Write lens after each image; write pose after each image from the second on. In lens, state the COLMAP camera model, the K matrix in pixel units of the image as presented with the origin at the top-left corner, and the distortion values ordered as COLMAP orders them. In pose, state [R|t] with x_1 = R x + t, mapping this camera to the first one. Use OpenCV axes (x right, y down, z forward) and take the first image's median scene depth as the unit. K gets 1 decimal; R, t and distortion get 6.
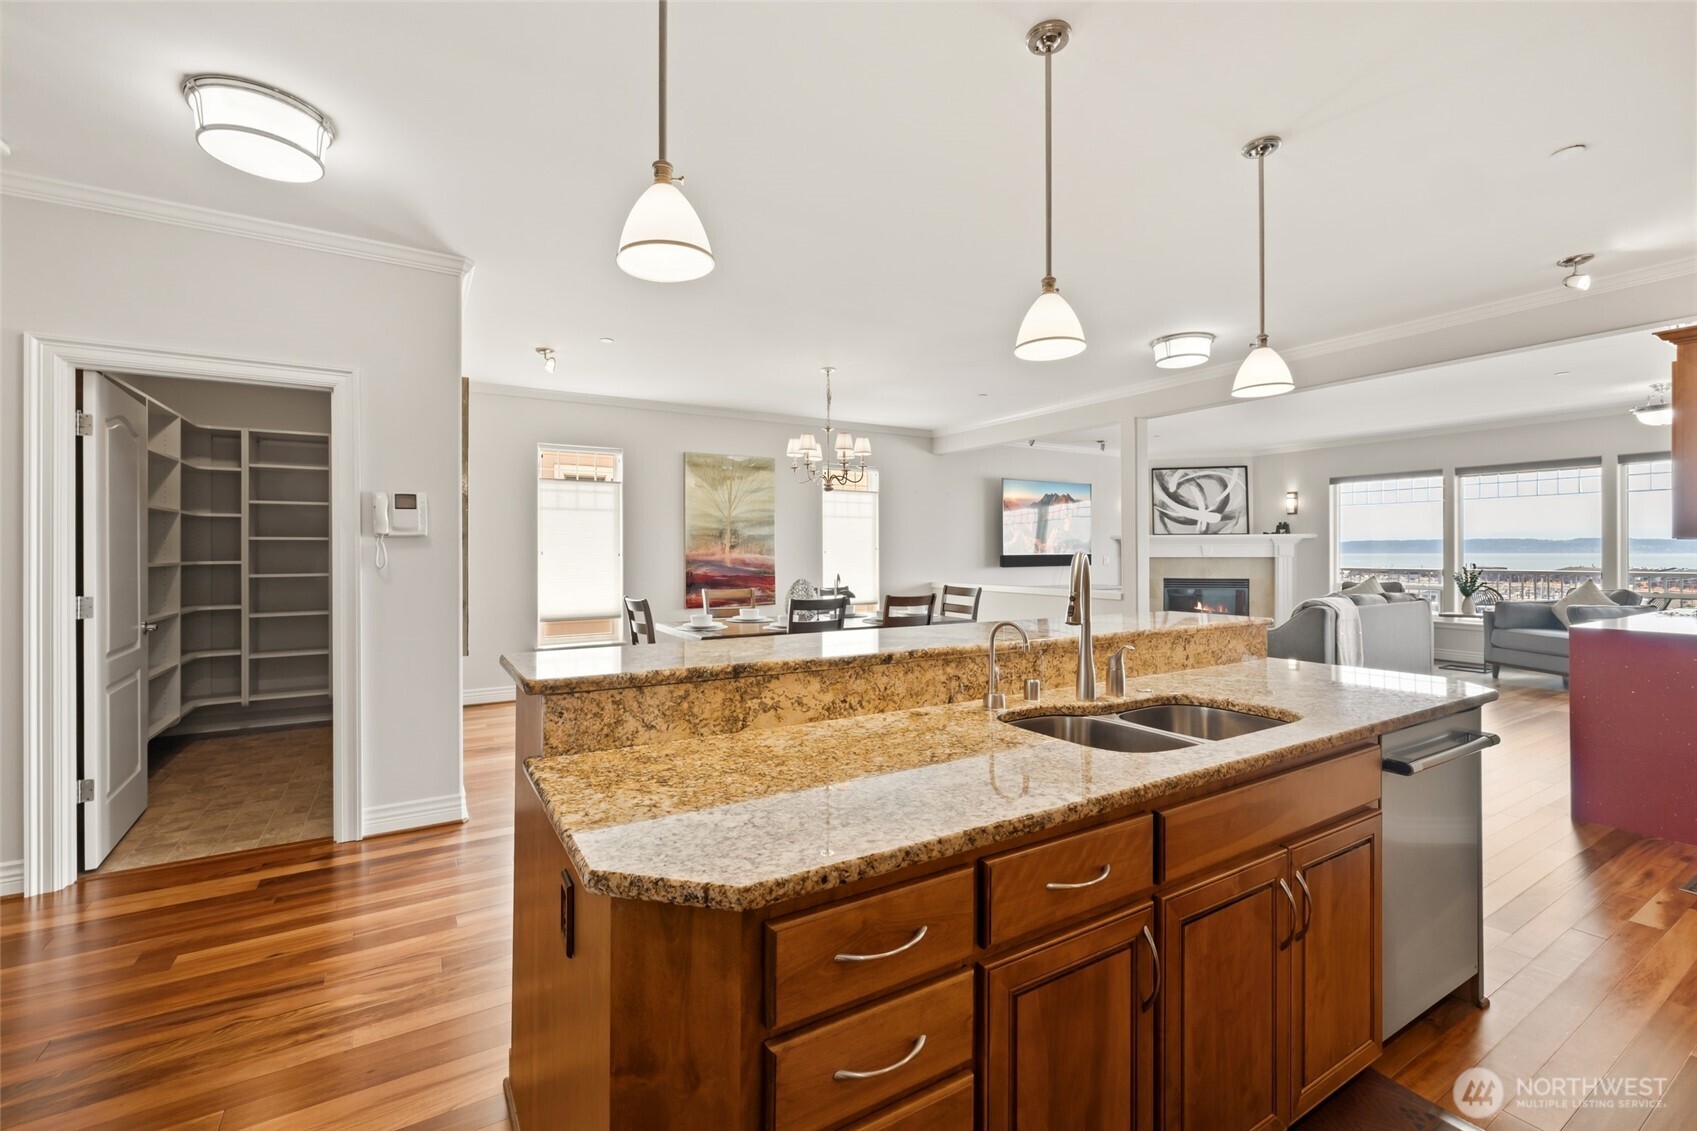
lens RADIAL K [[695.9, 0, 844.5], [0, 695.9, 550.5], [0, 0, 1]] dist [-0.004942, -0.000560]
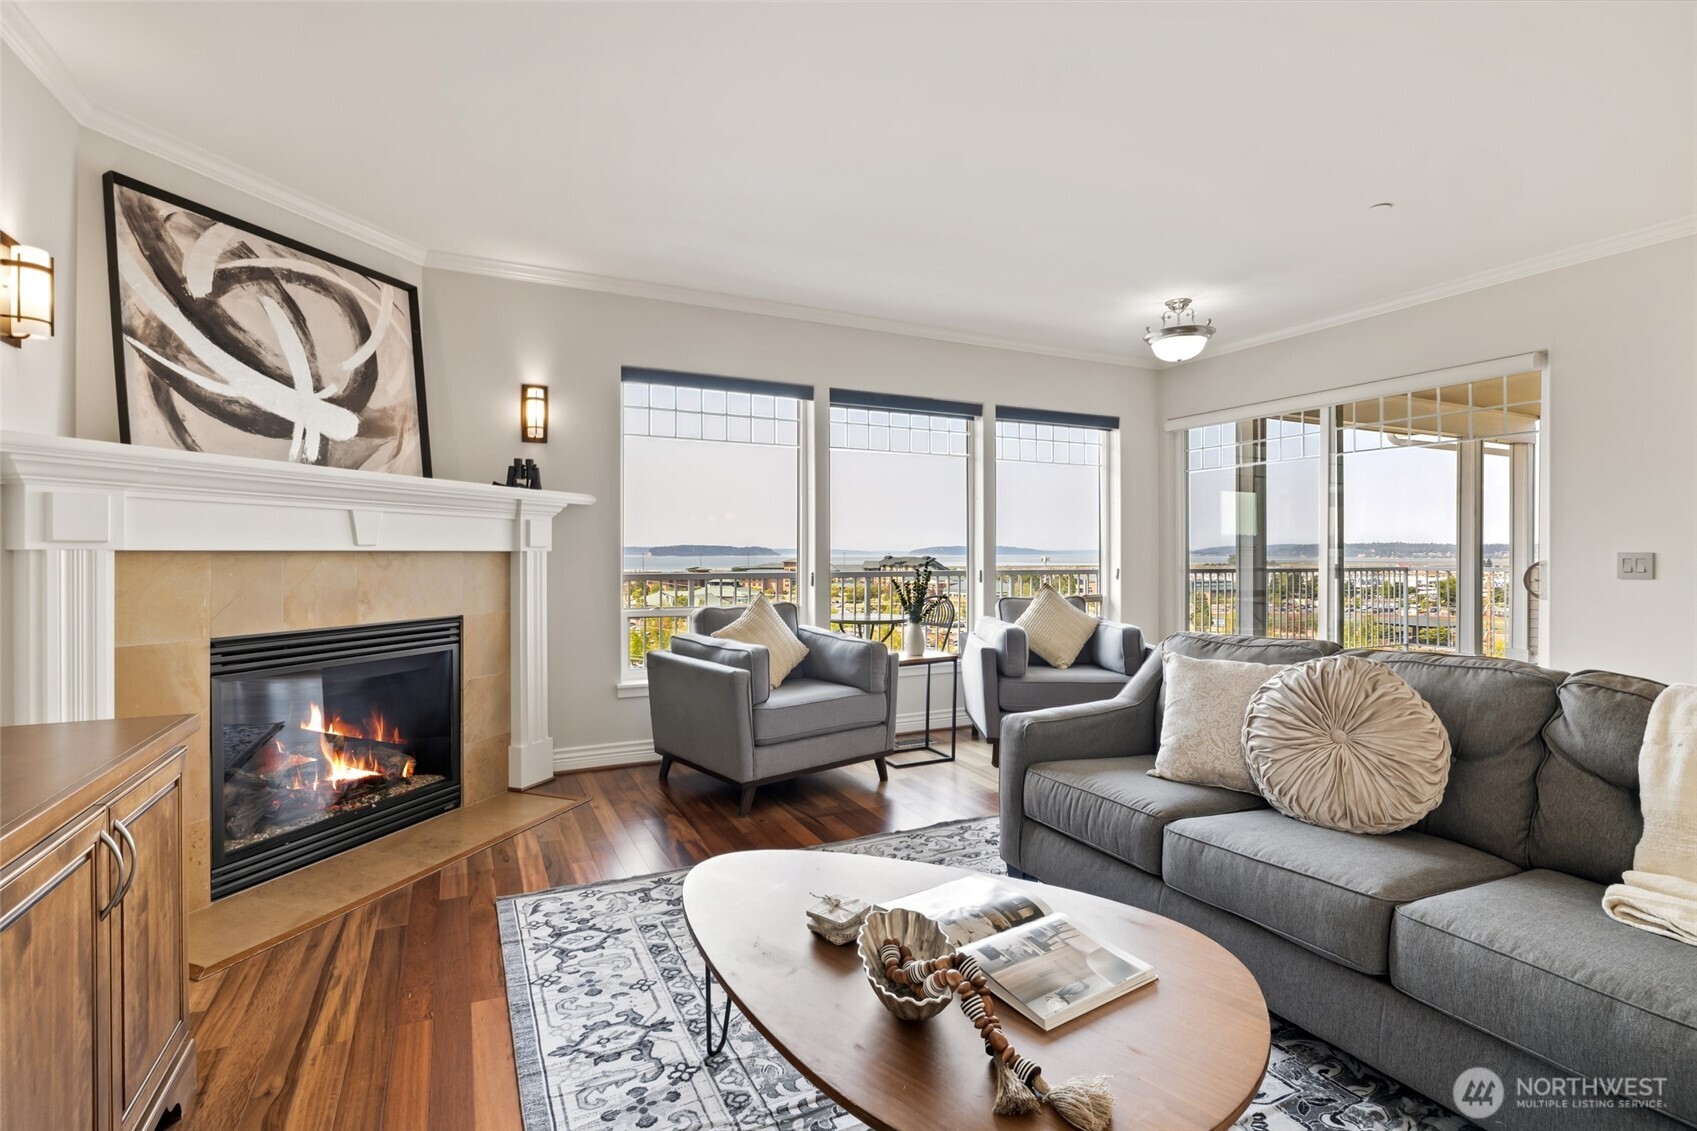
lens RADIAL K [[793.5, 0, 826.2], [0, 793.5, 554.6], [0, 0, 1]] dist [0.001938, 0.000270]
pose [[0.093209, -0.000216, 0.995647, 0.203980], [-0.002938, 0.999996, 0.000492, 0.010253], [-0.995642, -0.002971, 0.093208, 0.756807]]
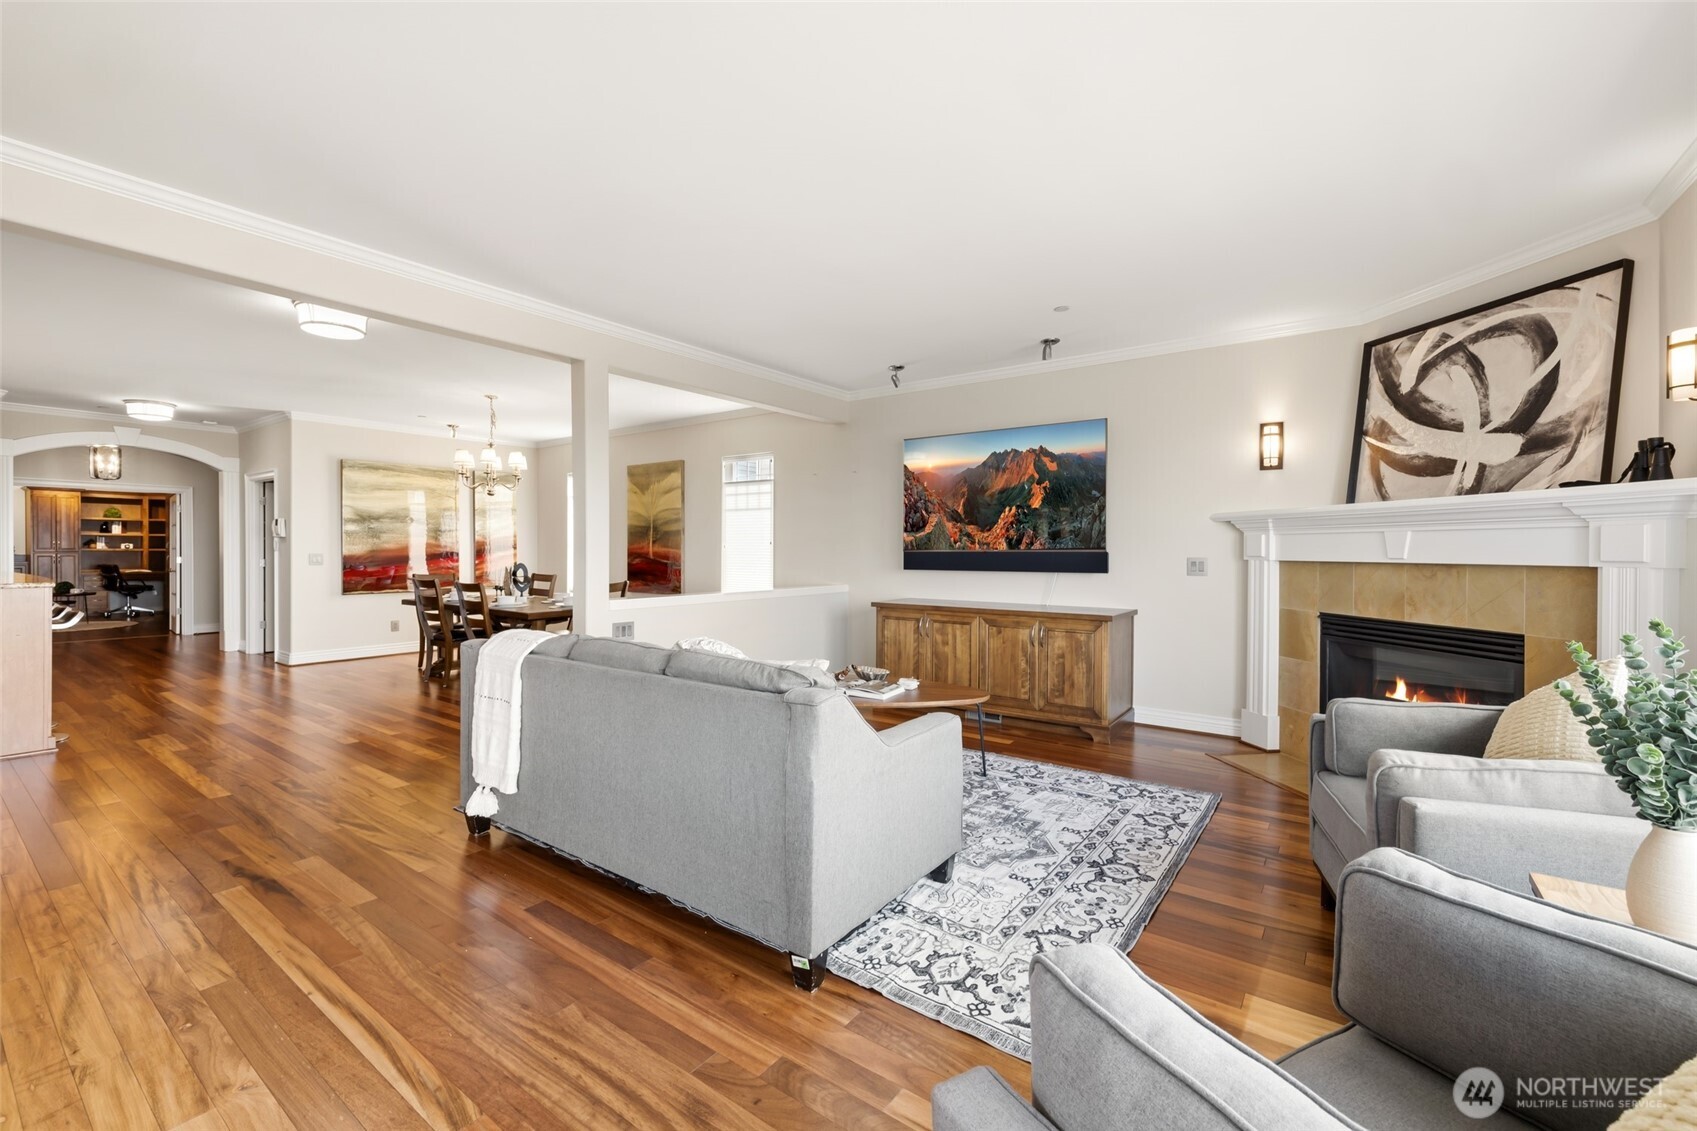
lens RADIAL K [[695.9, 0, 847.1], [0, 695.9, 555.9], [0, 0, 1]] dist [-0.004942, -0.000560]
pose [[0.402597, 0.012284, -0.915295, 0.715720], [-0.002148, 0.999920, 0.012475, 0.002087], [0.915375, -0.003057, 0.402591, 0.573284]]
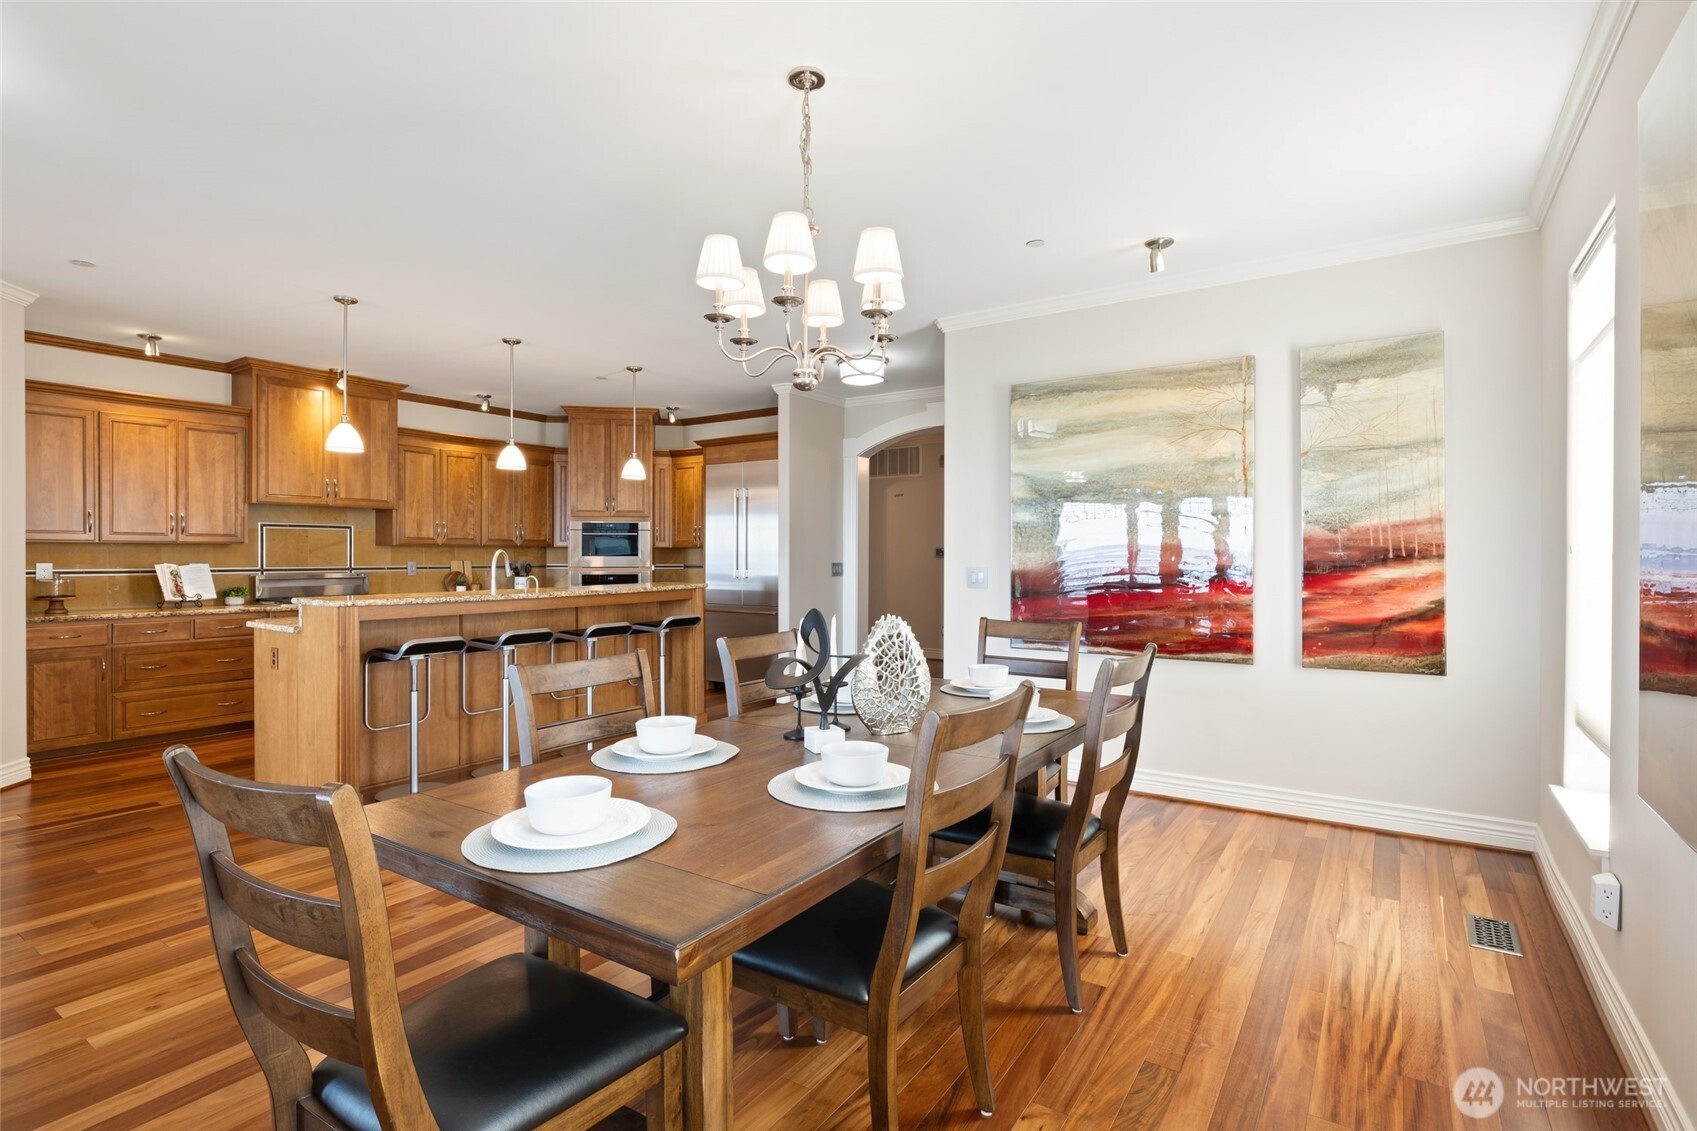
lens RADIAL K [[793.5, 0, 851.1], [0, 793.5, 560.1], [0, 0, 1]] dist [0.001938, 0.000270]
pose [[-0.901766, 0.003157, -0.432213, 0.057365], [-0.000180, 0.999970, 0.007680, 0.003070], [0.432225, 0.007003, -0.901739, 0.747031]]
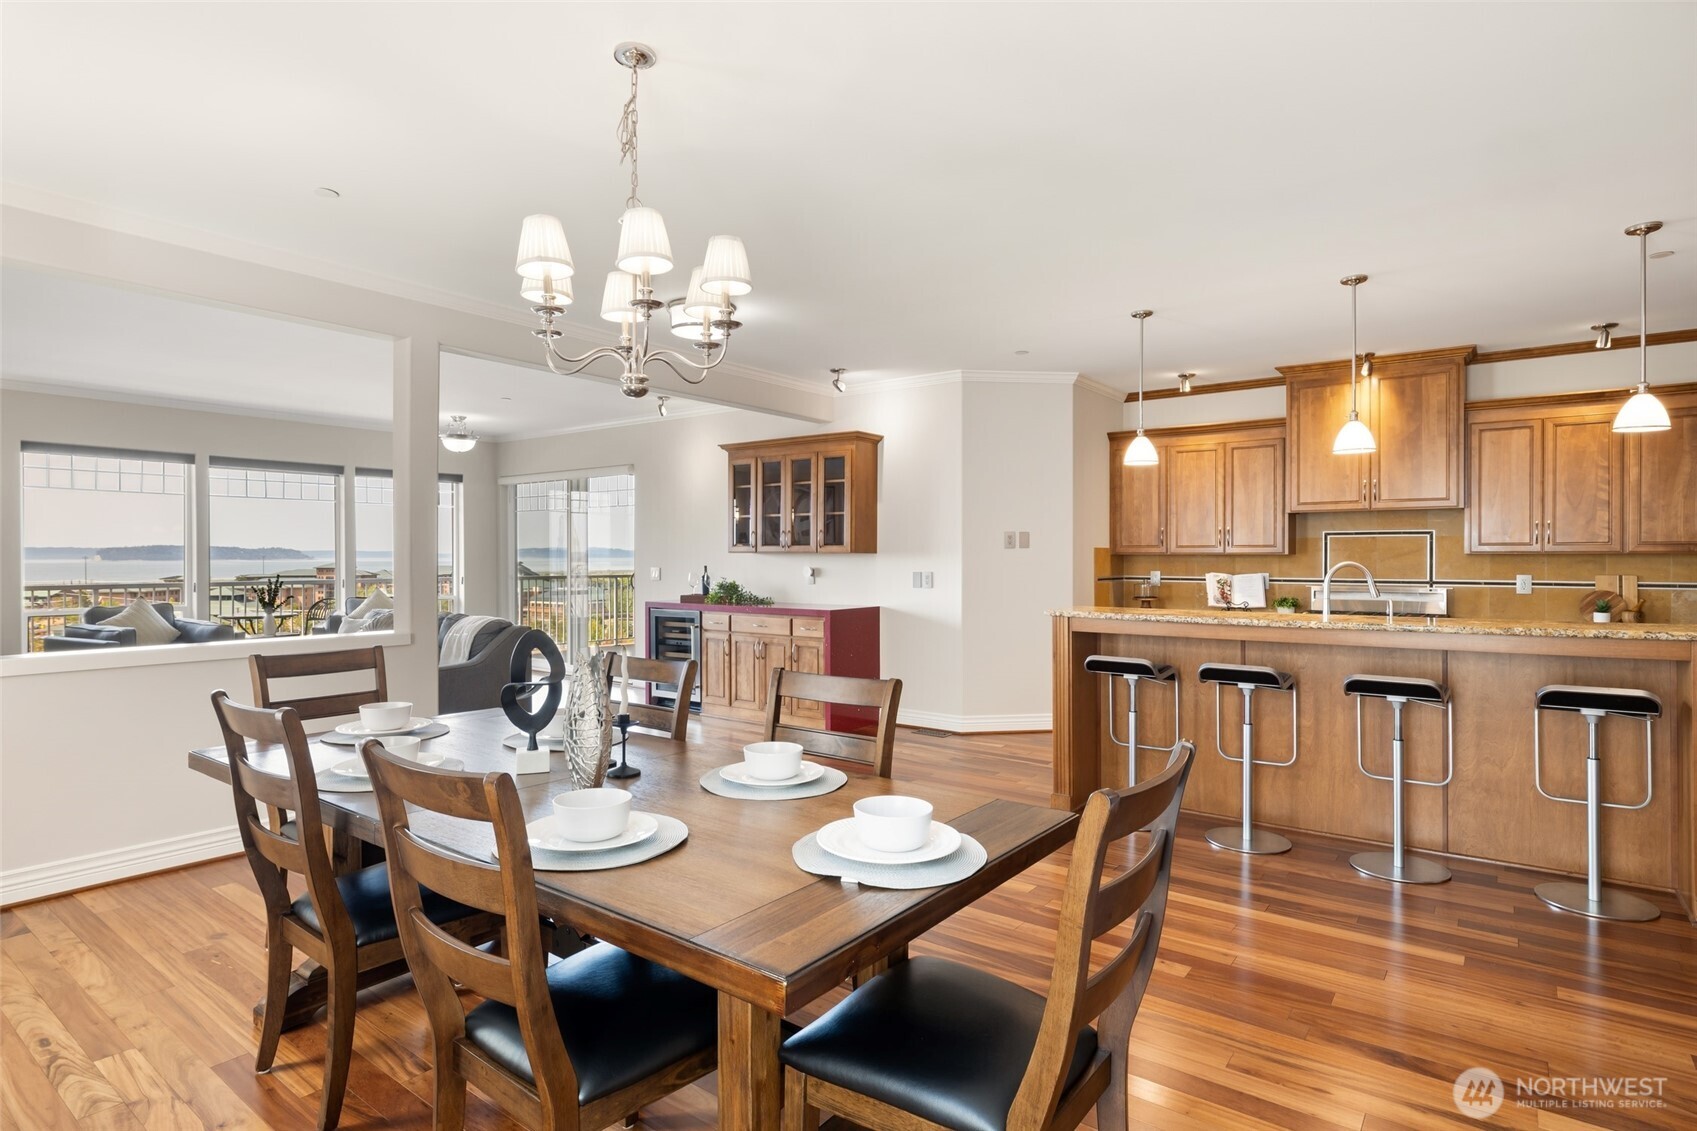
lens RADIAL K [[893.4, 0, 853.1], [0, 893.4, 563.7], [0, 0, 1]] dist [-0.002247, 0.000093]
pose [[-0.379283, -0.006863, 0.925255, -0.281001], [-0.001019, 0.999975, 0.007000, -0.001795], [-0.925280, 0.001712, -0.379281, 0.565403]]
